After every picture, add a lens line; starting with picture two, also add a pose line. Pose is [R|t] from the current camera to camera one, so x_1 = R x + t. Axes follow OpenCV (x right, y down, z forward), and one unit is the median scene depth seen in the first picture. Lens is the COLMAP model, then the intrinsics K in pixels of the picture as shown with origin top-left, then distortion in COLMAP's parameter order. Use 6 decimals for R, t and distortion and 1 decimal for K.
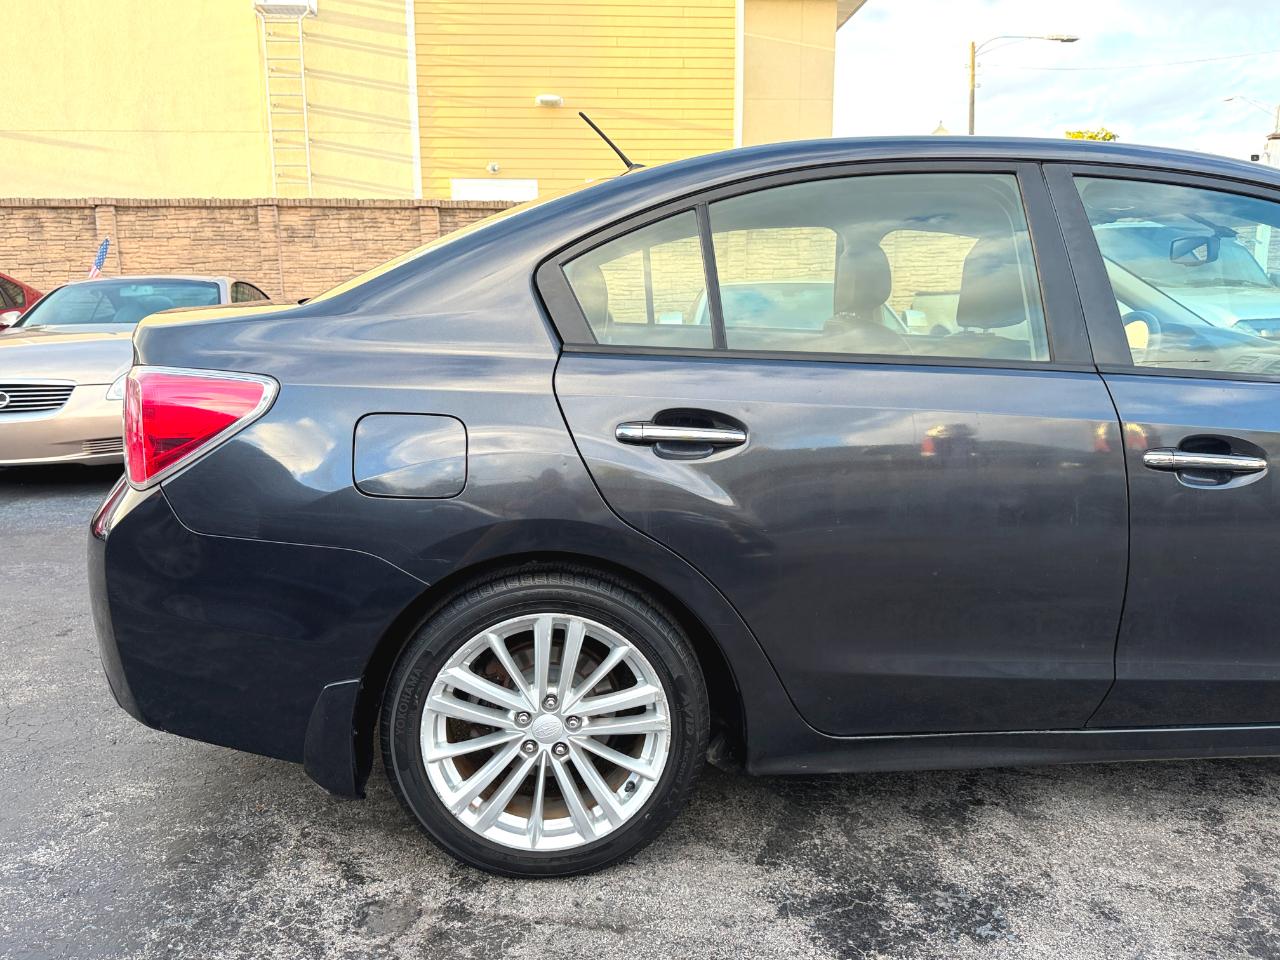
lens RADIAL K [[990.0, 0, 640.0], [0, 990.0, 480.0], [0, 0, 1]] dist [0.034076, -0.058390]
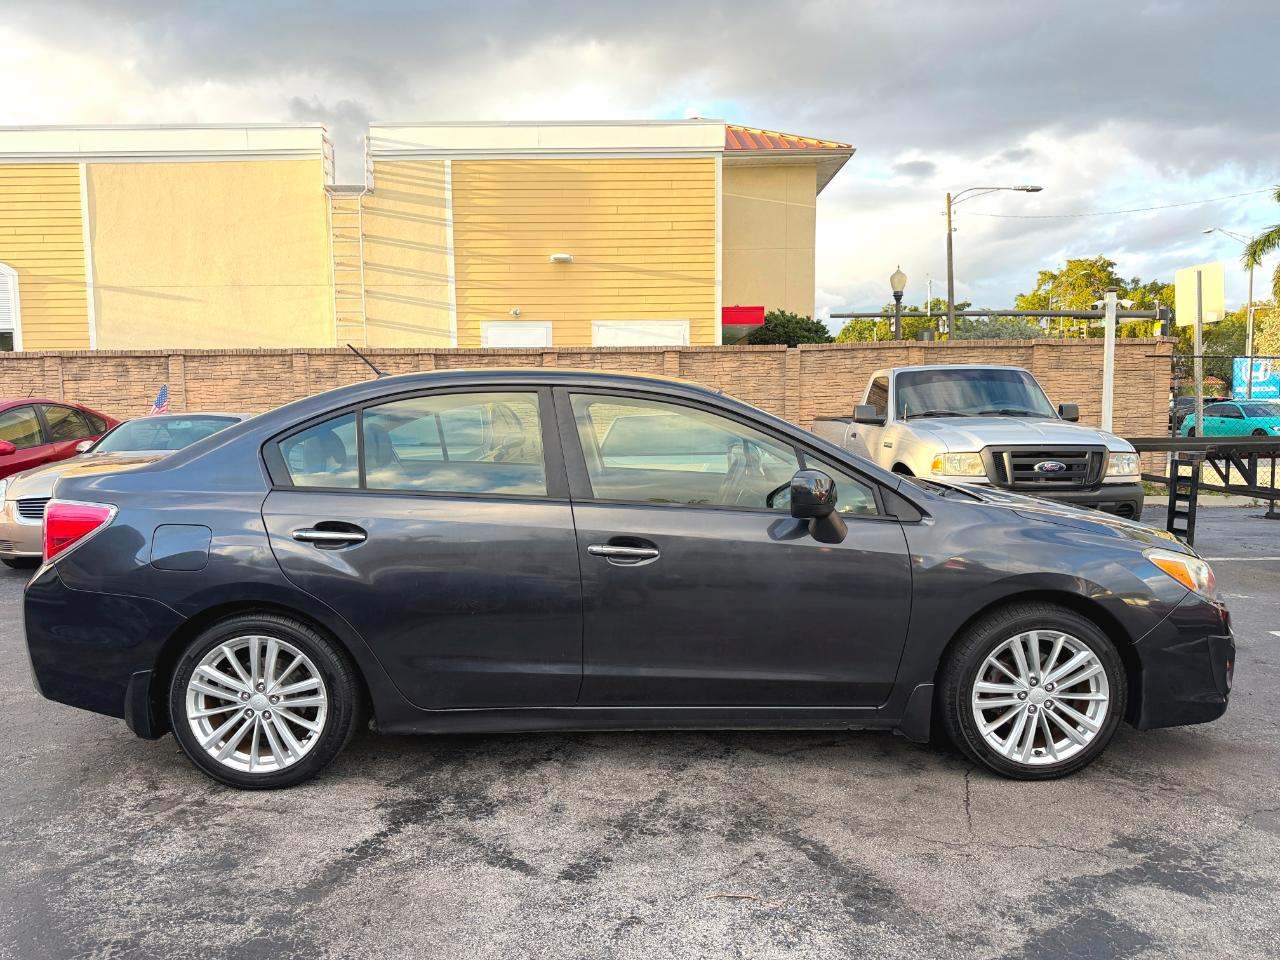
lens RADIAL K [[890.2, 0, 640.0], [0, 890.2, 480.0], [0, 0, 1]] dist [0.117663, -0.223638]
pose [[0.998480, -0.002188, -0.055072, 0.601435], [-0.003488, 0.994701, -0.102753, 0.017151], [0.055005, 0.102789, 0.993181, -0.540655]]
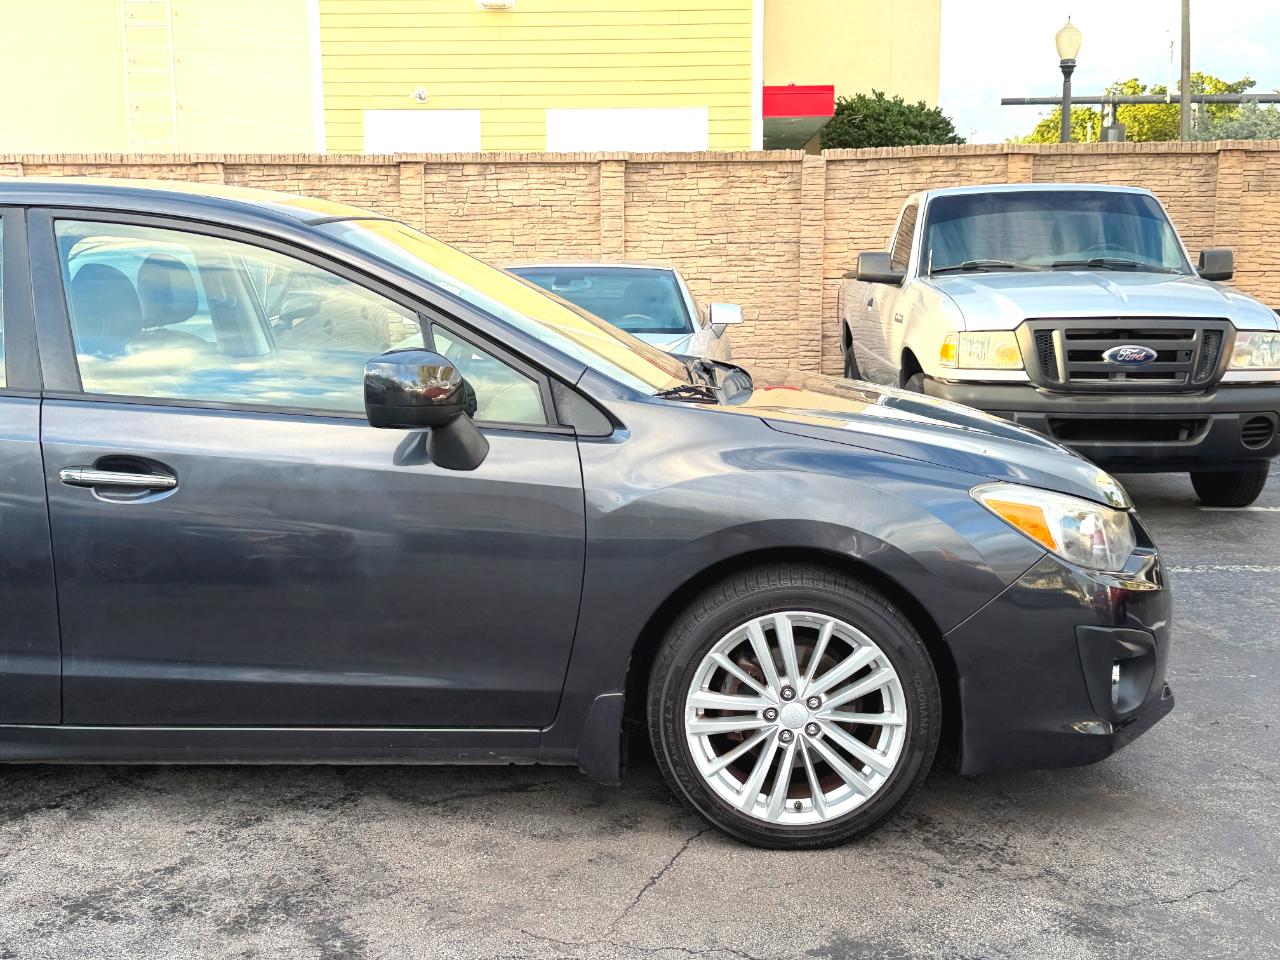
lens RADIAL K [[1451.1, 0, 640.0], [0, 1451.1, 480.0], [0, 0, 1]] dist [0.158503, -0.391430]
pose [[0.995200, 0.012551, -0.097050, 1.146965], [-0.015710, 0.999369, -0.031857, 0.022596], [0.096589, 0.033229, 0.994769, -0.512860]]
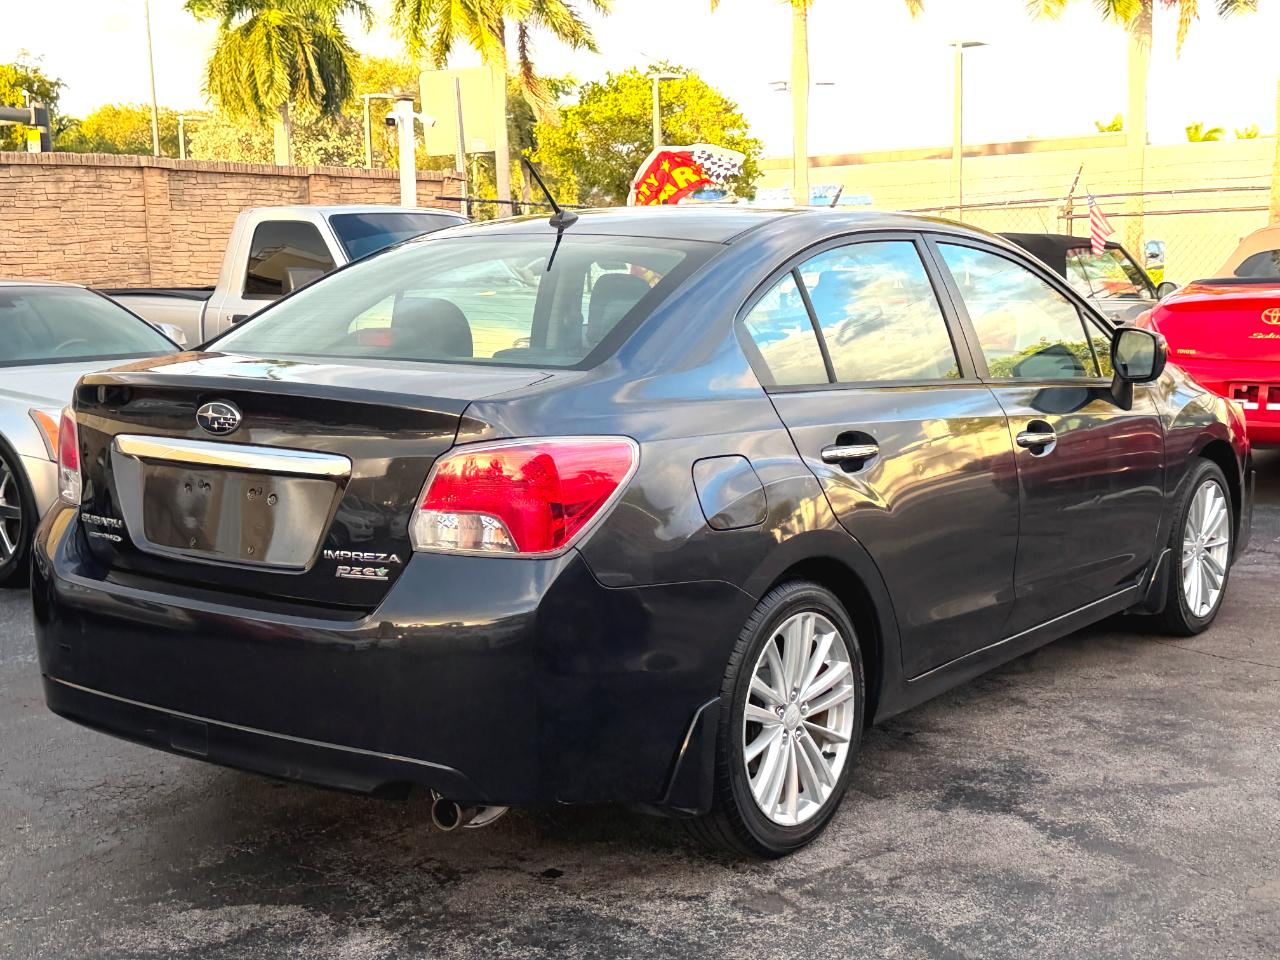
lens RADIAL K [[1641.3, 0, 640.0], [0, 1641.3, 480.0], [0, 0, 1]] dist [0.163916, -0.428728]
pose [[0.655942, -0.104471, 0.747546, -1.450498], [0.147981, 0.988955, 0.008362, -0.057880], [-0.740163, 0.105138, 0.664157, -0.160611]]
